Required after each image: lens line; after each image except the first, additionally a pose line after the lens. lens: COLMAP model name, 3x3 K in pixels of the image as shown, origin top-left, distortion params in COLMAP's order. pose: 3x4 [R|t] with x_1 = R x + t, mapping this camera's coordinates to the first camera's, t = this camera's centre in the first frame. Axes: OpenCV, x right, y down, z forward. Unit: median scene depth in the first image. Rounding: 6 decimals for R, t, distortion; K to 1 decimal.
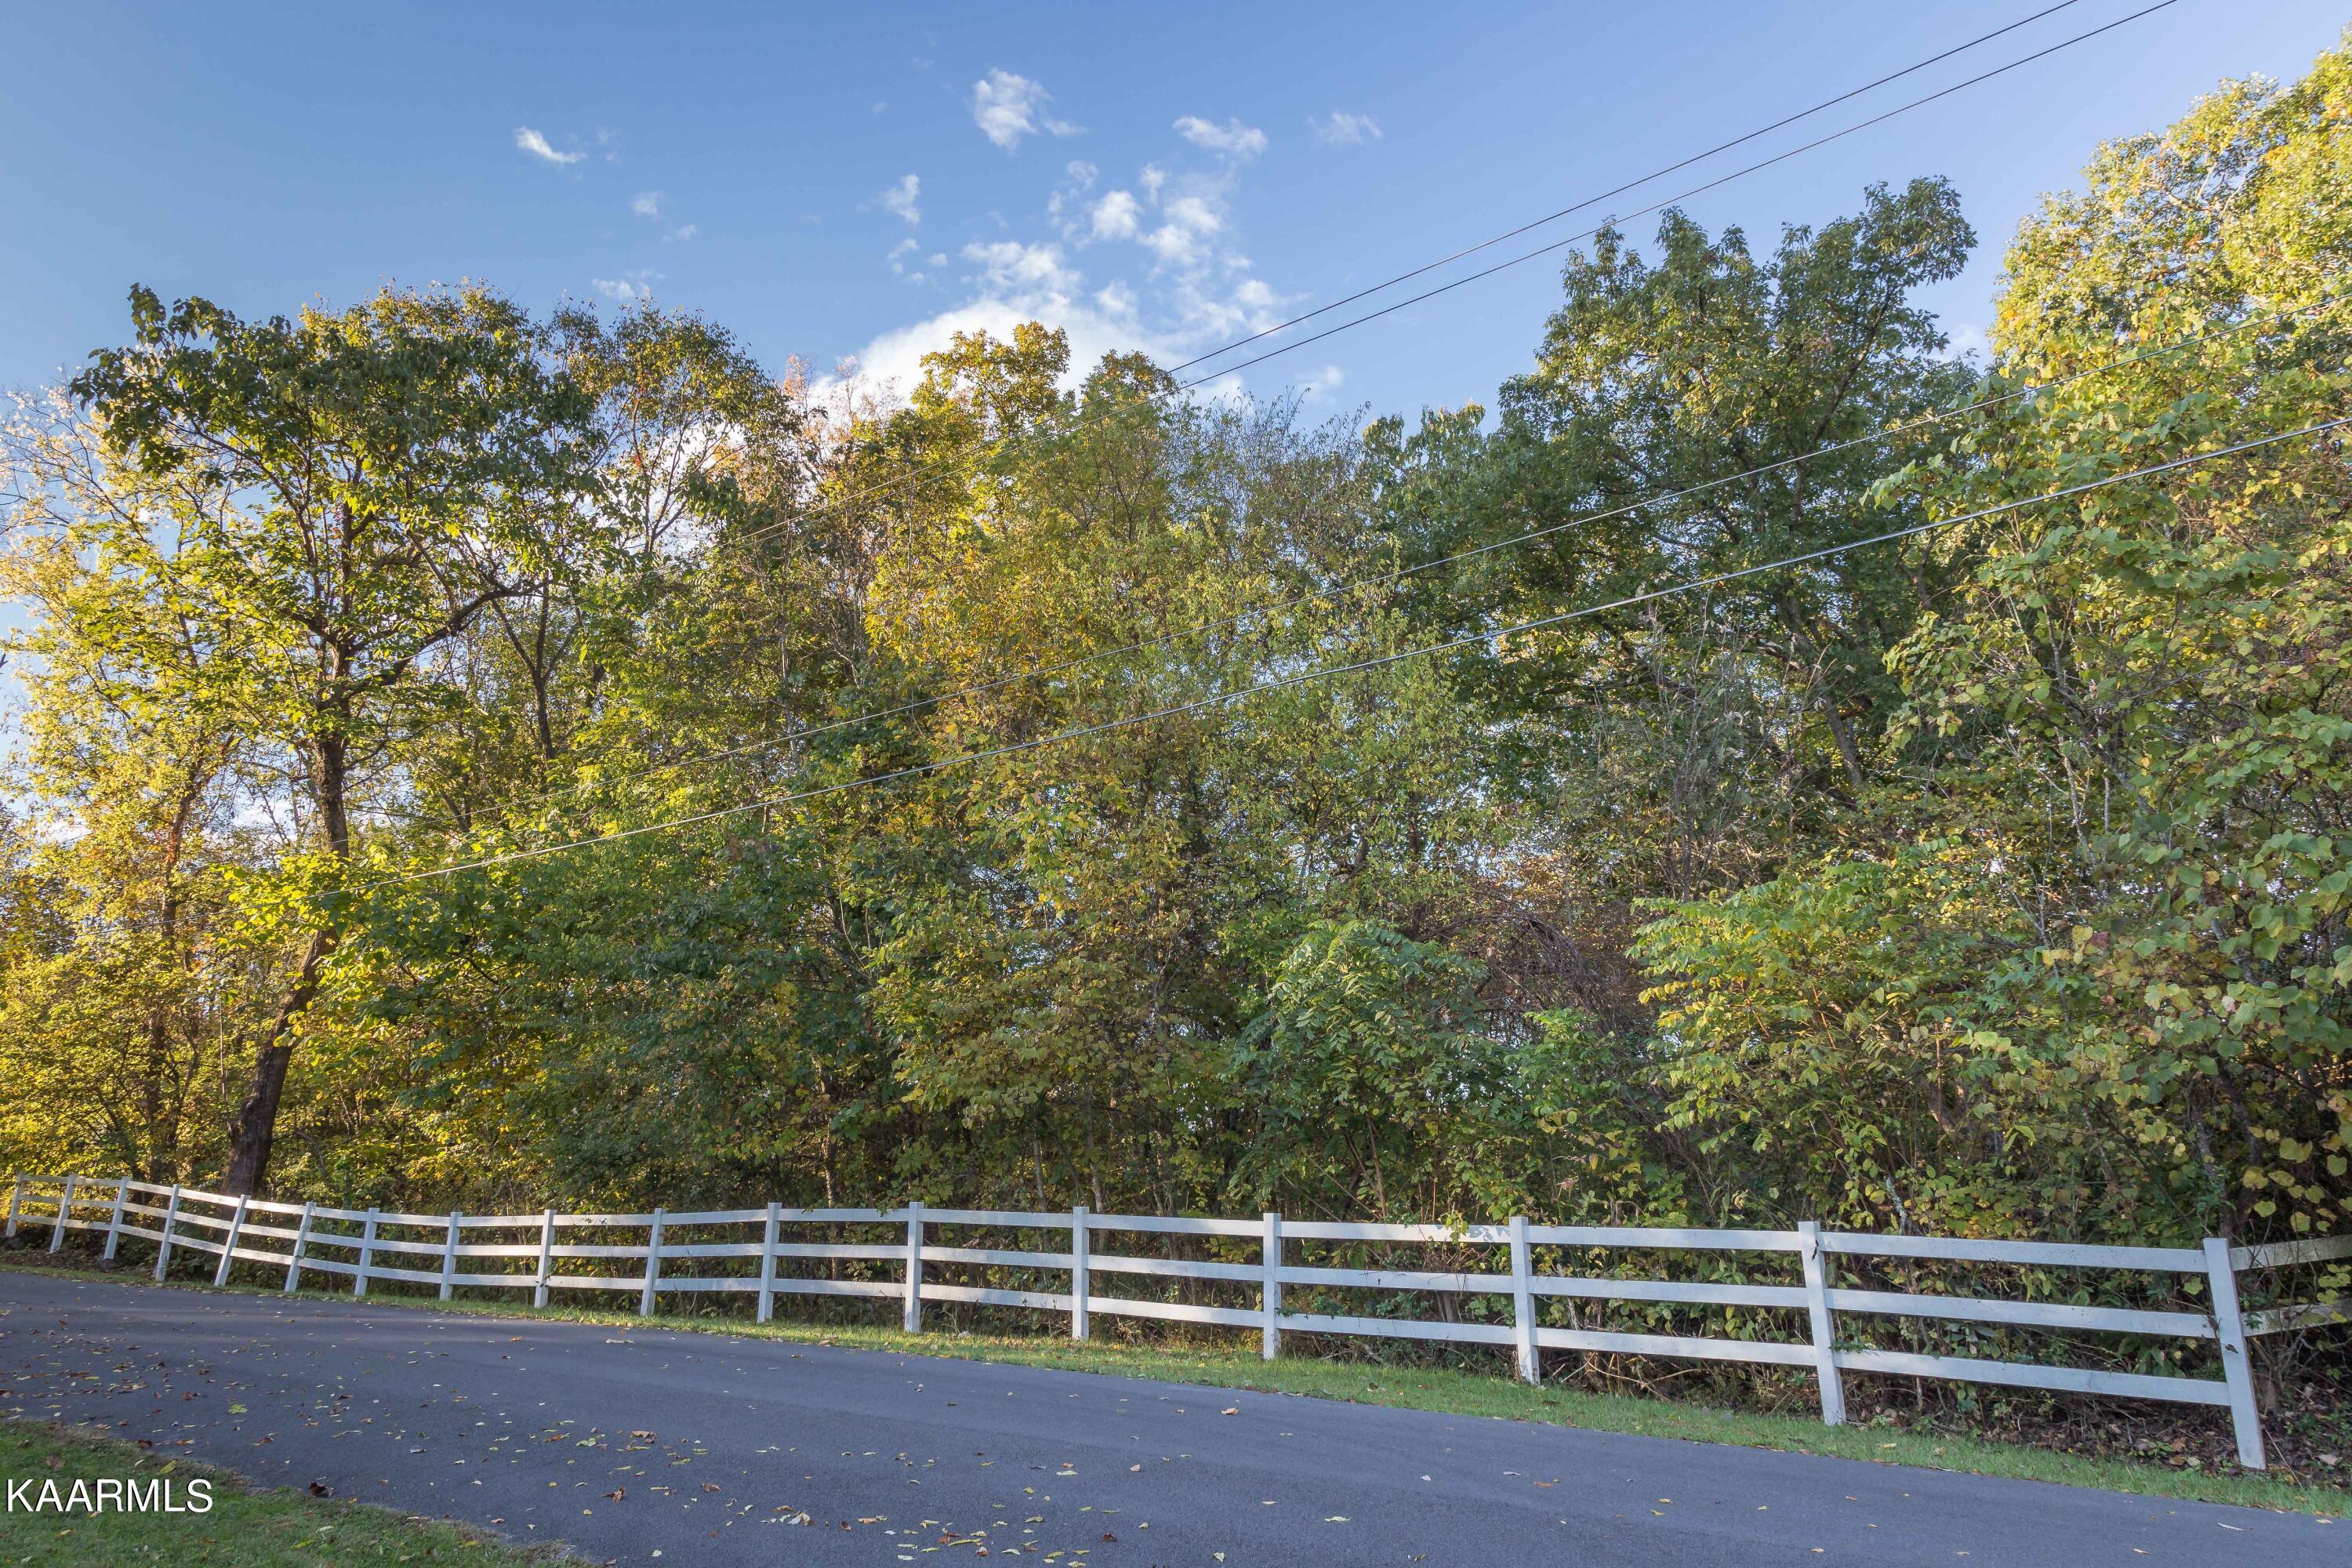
lens RADIAL K [[1618.9, 0, 1184.1], [0, 1618.9, 784.2], [0, 0, 1]] dist [0.028151, -0.003121]
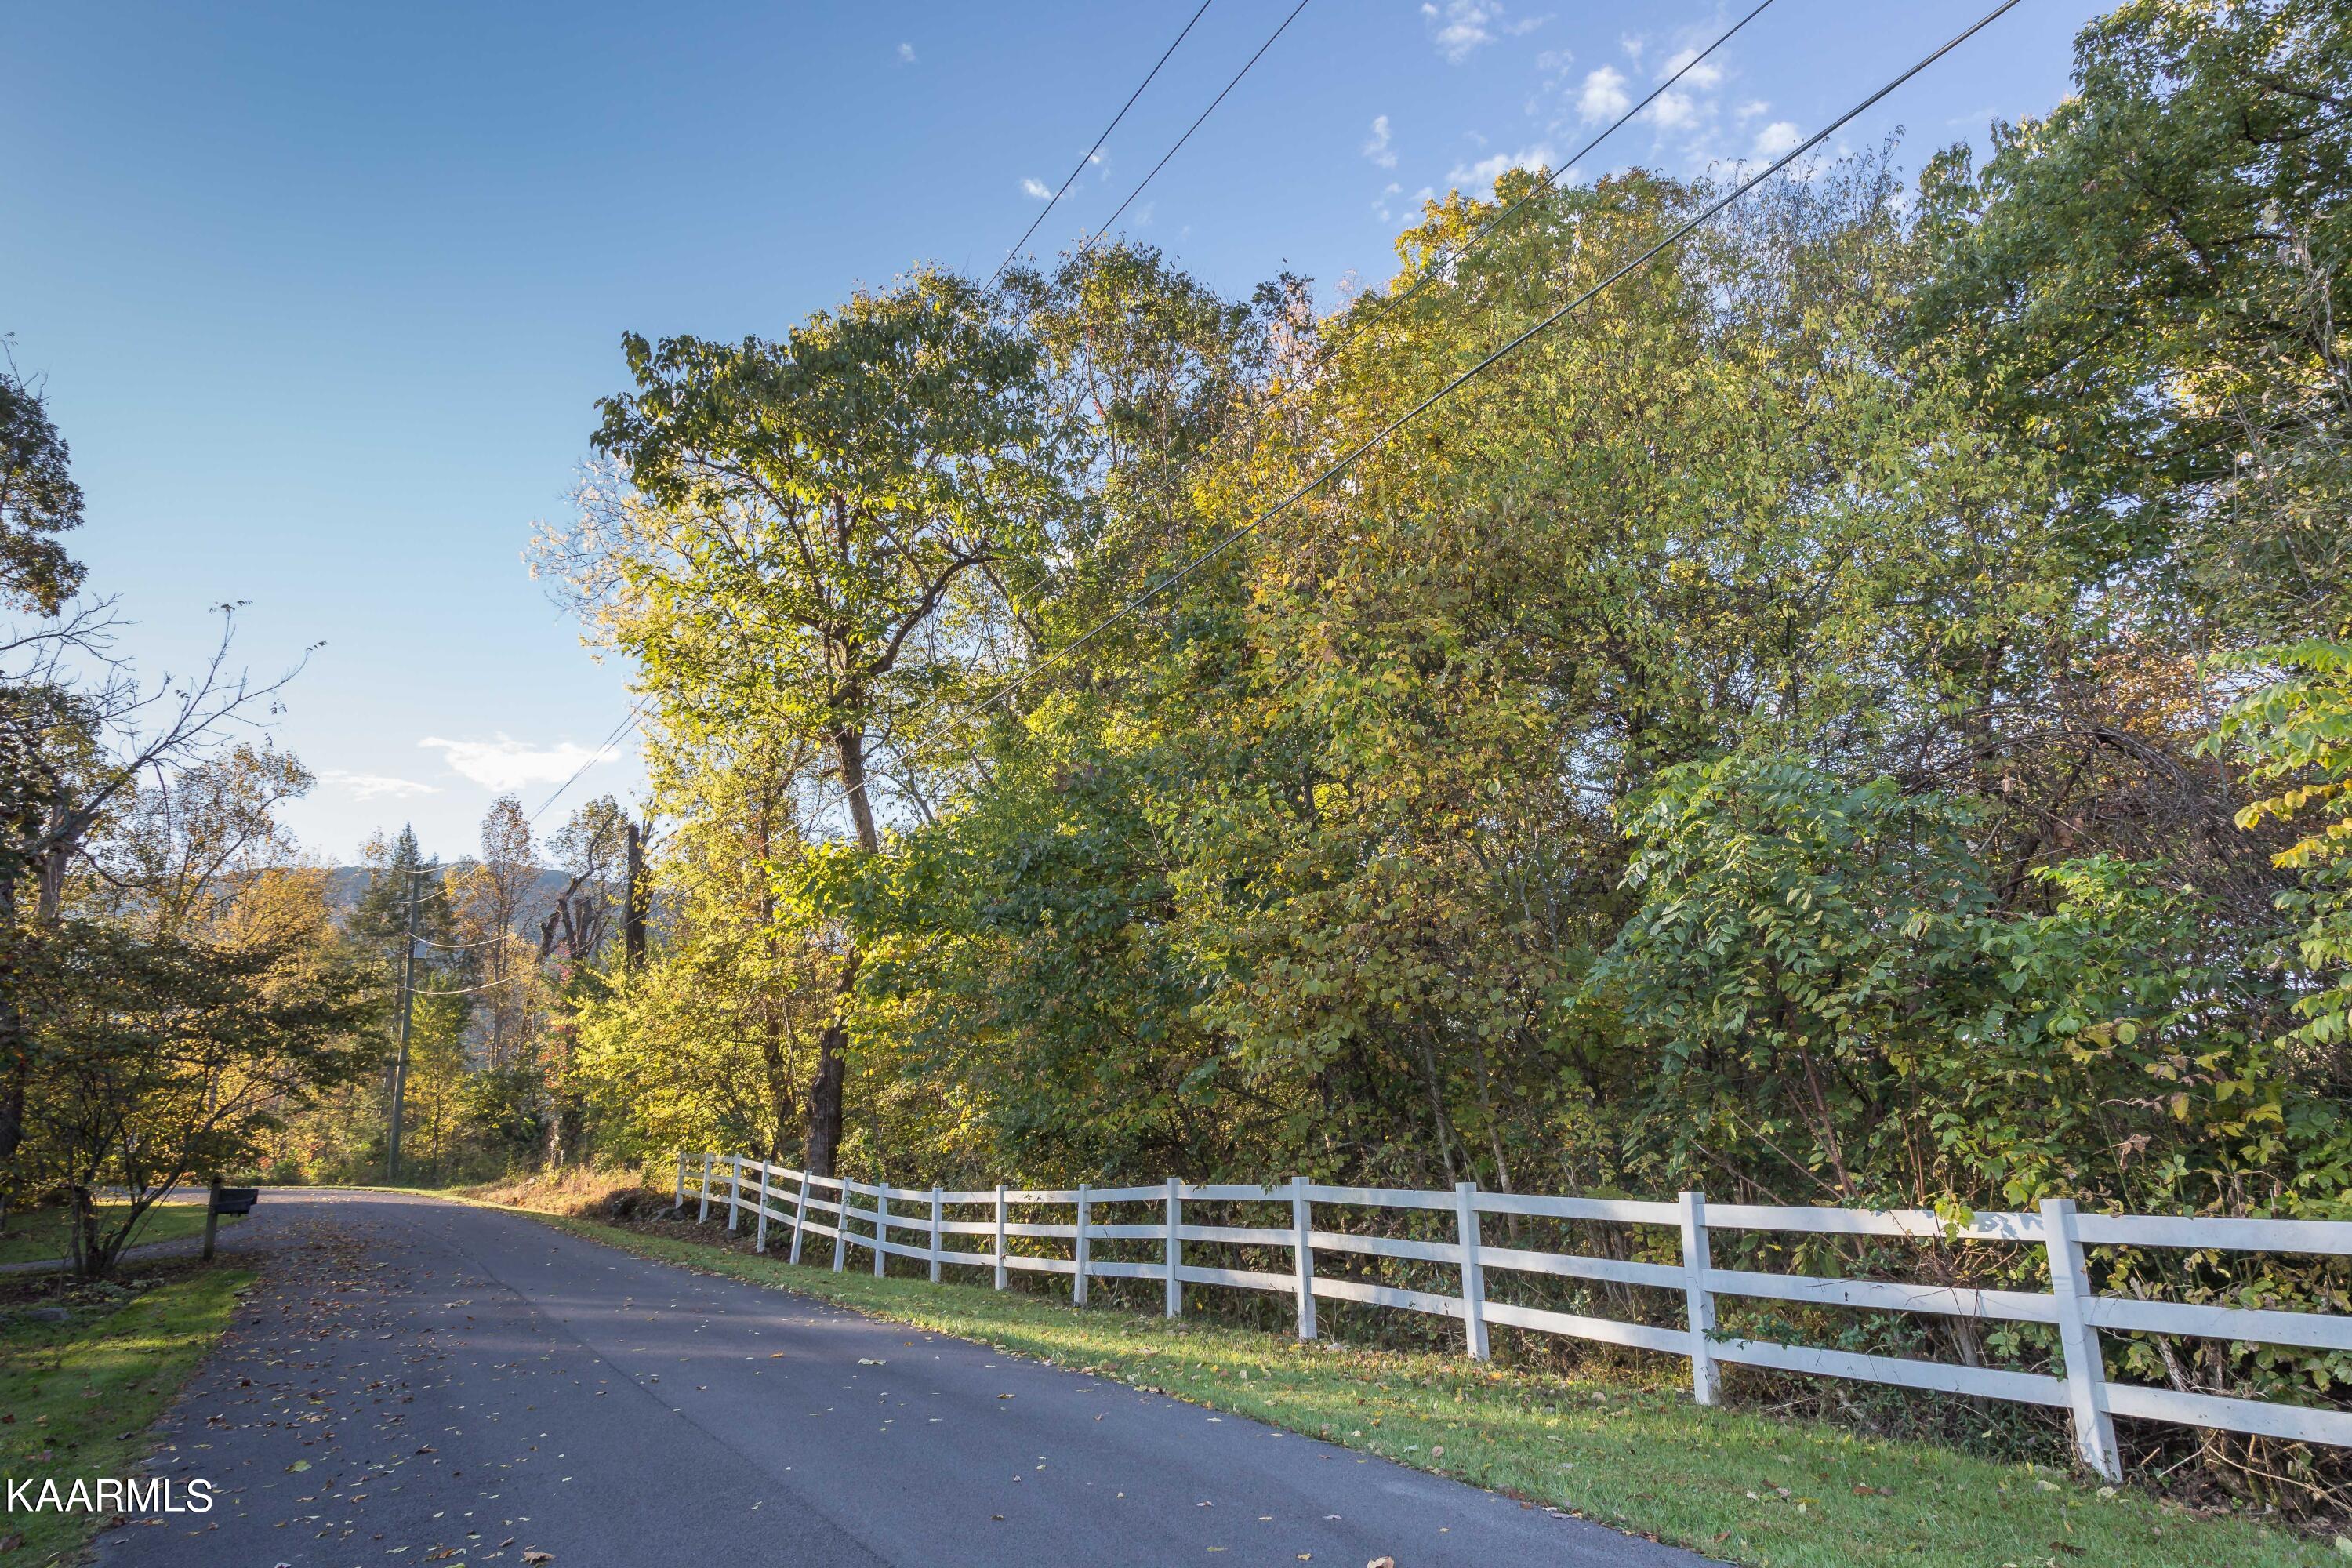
lens RADIAL K [[1618.9, 0, 1180.7], [0, 1618.9, 778.8], [0, 0, 1]] dist [0.028151, -0.003121]
pose [[0.912807, -0.119623, -0.390478, 0.125520], [0.131375, 0.991327, 0.003416, 0.048966], [0.386682, -0.054417, 0.920606, 0.240370]]
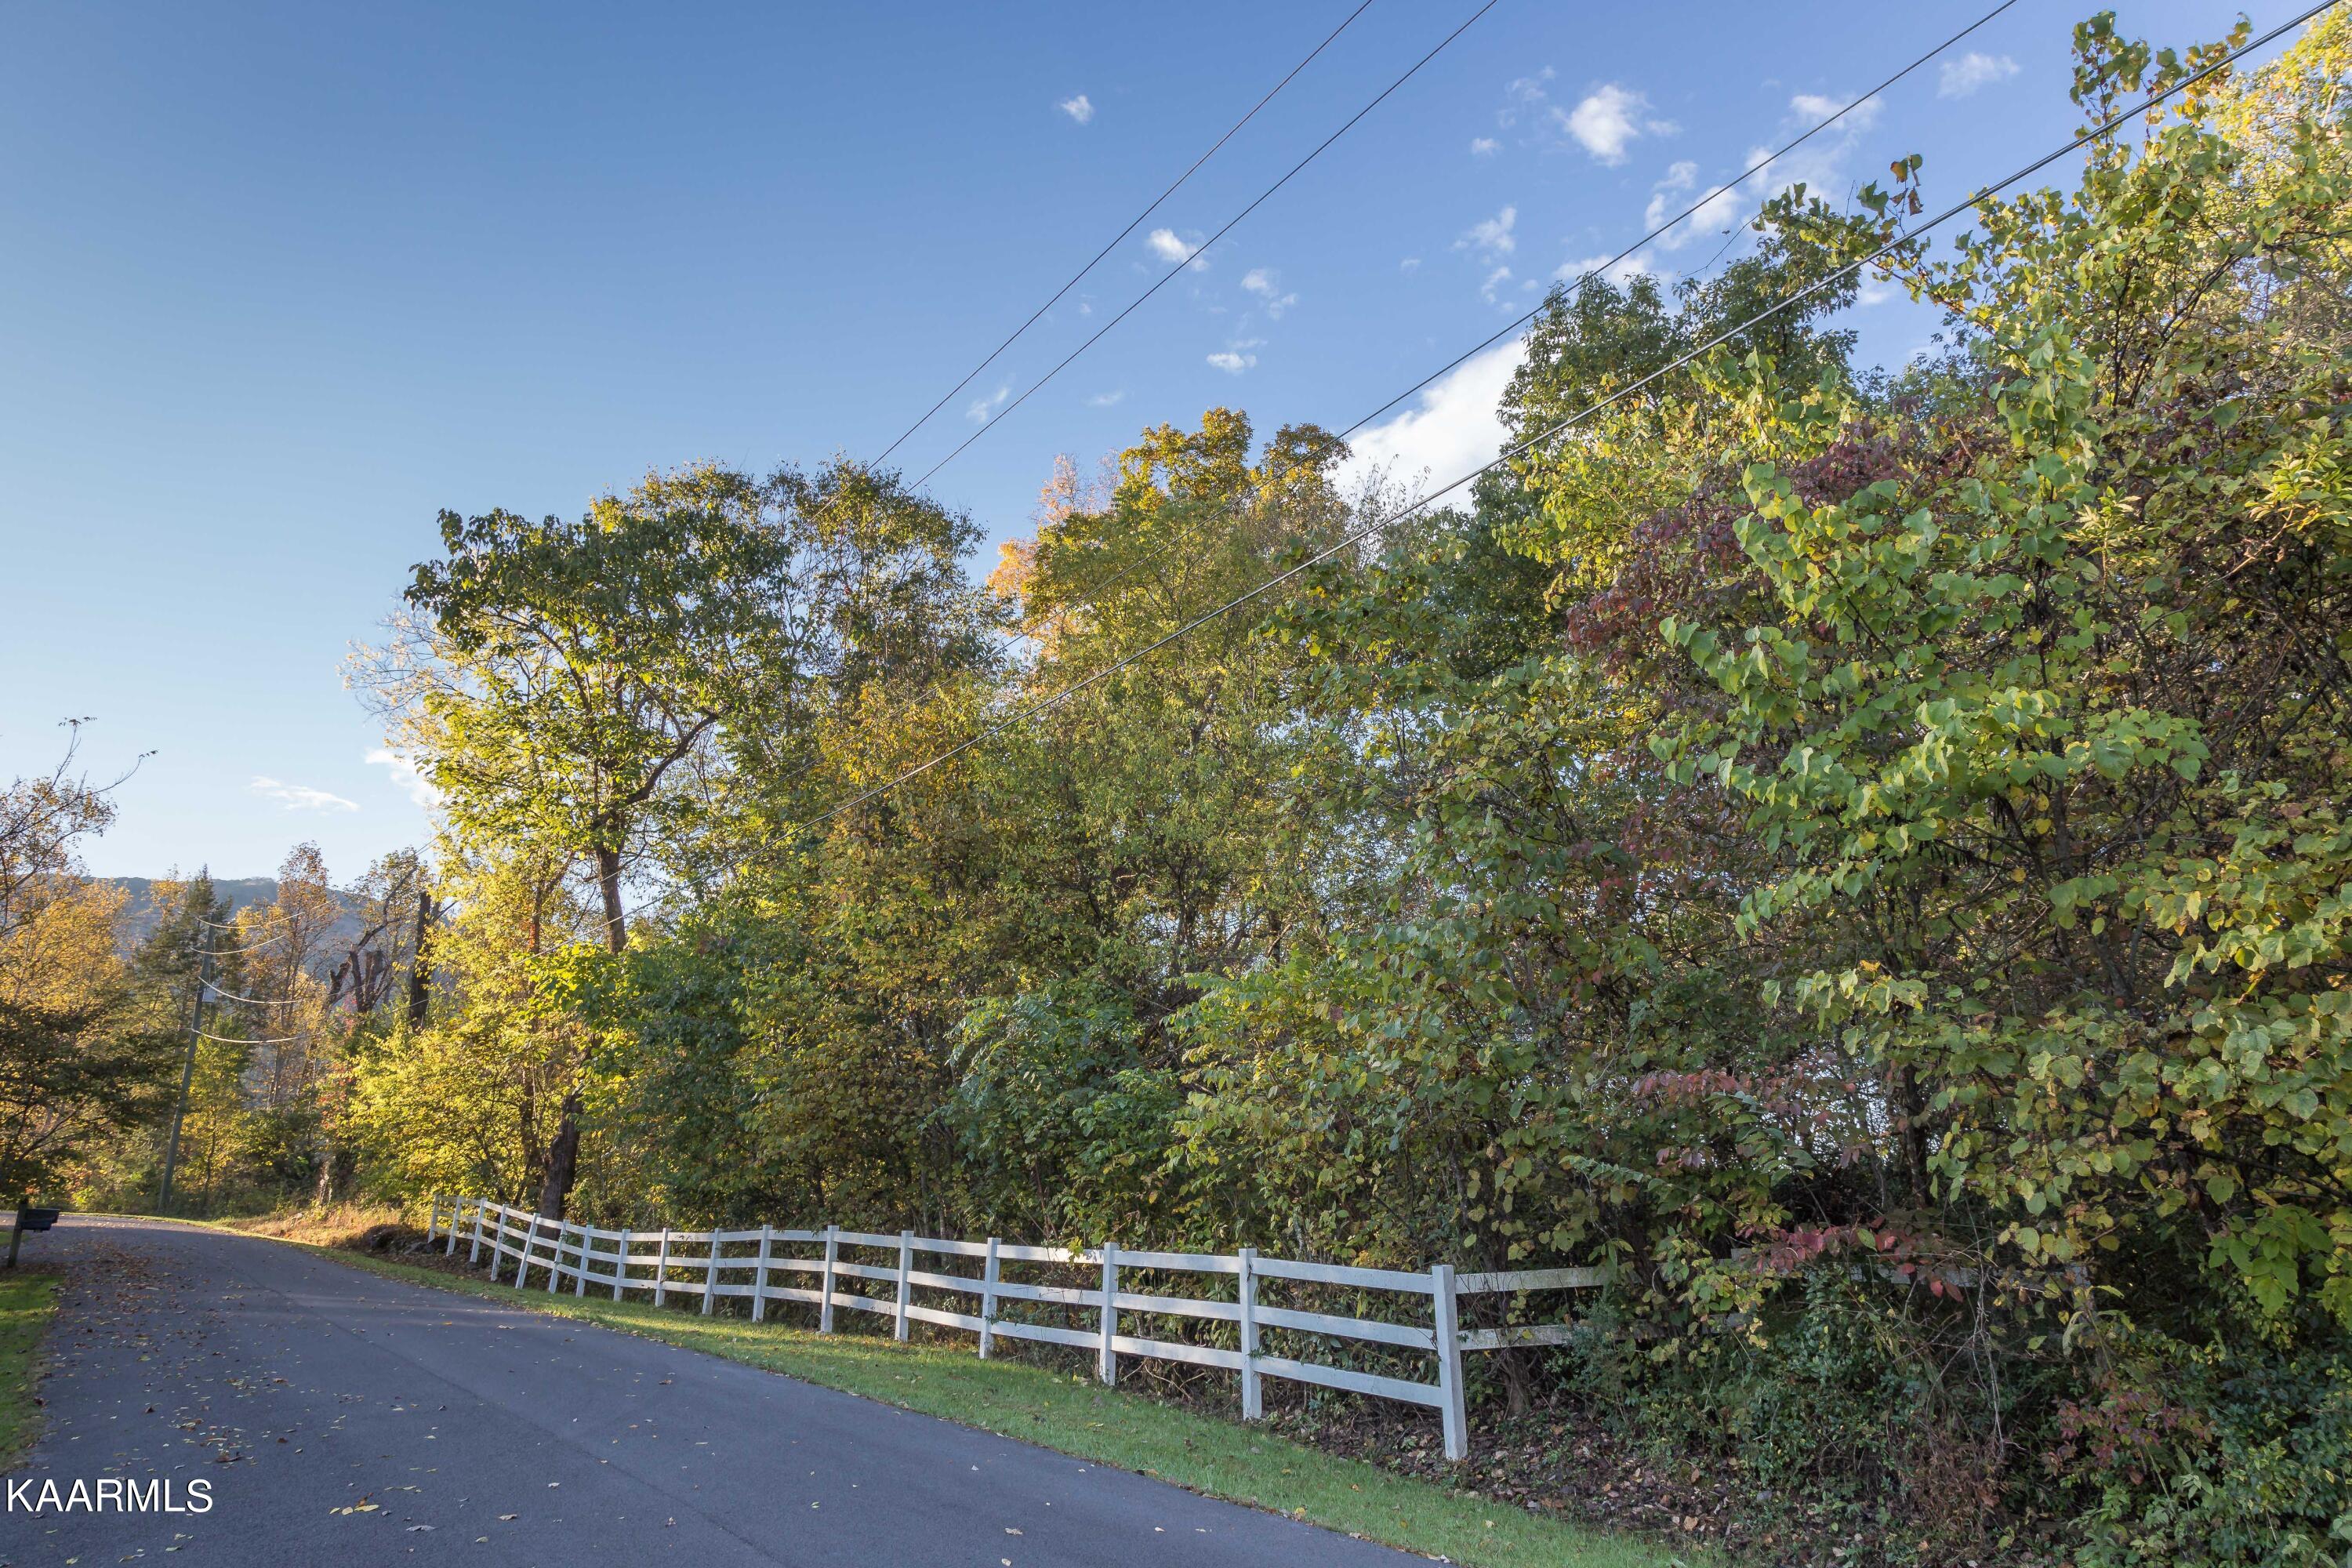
lens RADIAL K [[1618.9, 0, 1180.3], [0, 1618.9, 779.9], [0, 0, 1]] dist [0.028151, -0.003121]
pose [[0.952168, -0.072317, -0.296894, 0.485812], [0.067961, 0.997375, -0.024982, -0.031768], [0.297921, 0.003609, 0.954584, -0.100978]]
